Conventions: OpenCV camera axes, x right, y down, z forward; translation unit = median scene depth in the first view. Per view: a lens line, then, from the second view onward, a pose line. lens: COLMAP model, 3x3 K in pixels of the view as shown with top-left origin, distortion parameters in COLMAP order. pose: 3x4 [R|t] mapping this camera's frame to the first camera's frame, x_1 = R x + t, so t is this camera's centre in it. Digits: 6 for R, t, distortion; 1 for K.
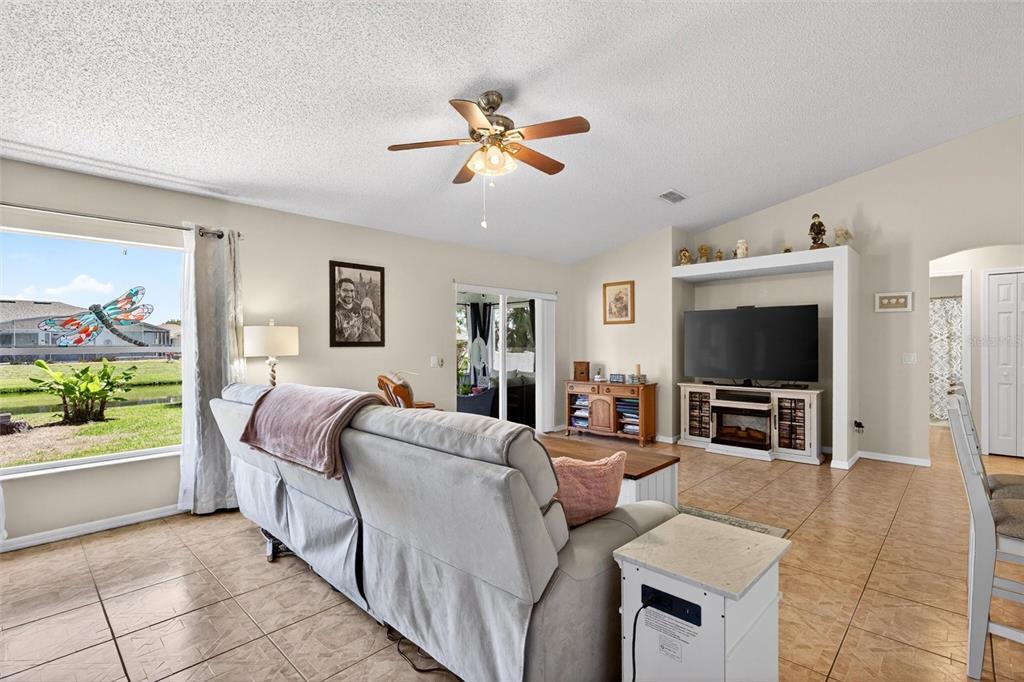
lens RADIAL K [[471.0, 0, 516.5], [0, 471.0, 342.3], [0, 0, 1]] dist [-0.000173, -0.000090]
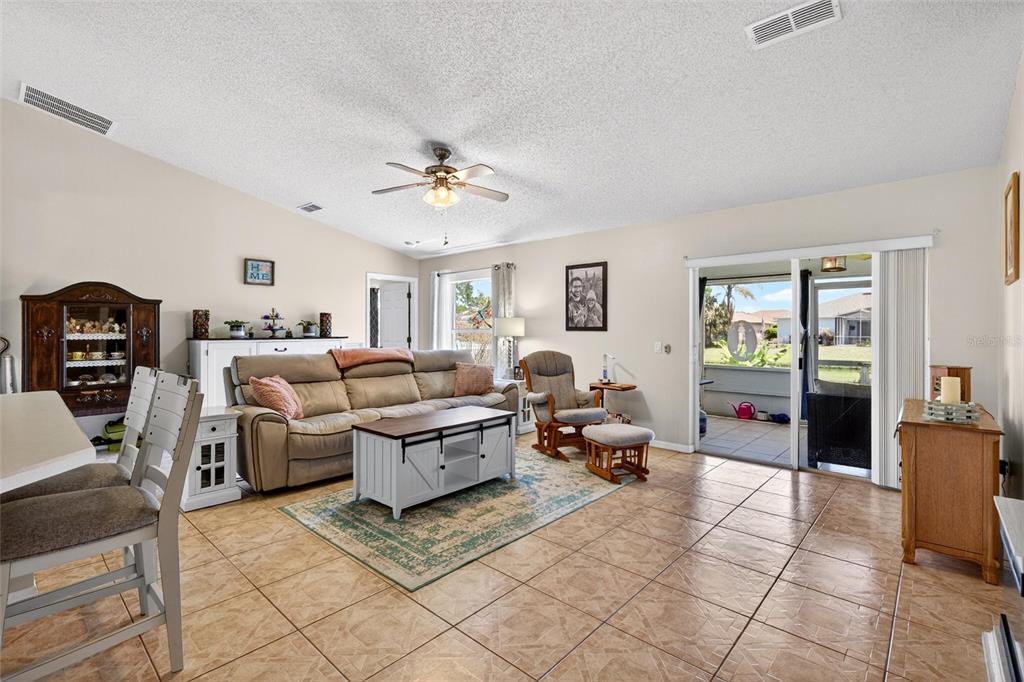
lens RADIAL K [[471.0, 0, 509.1], [0, 471.0, 329.6], [0, 0, 1]] dist [-0.000154, -0.000192]
pose [[0.014491, 0.003280, -0.999890, 0.901156], [0.002866, 0.999990, 0.003322, 0.000786], [0.999891, -0.002914, 0.014482, 0.794079]]
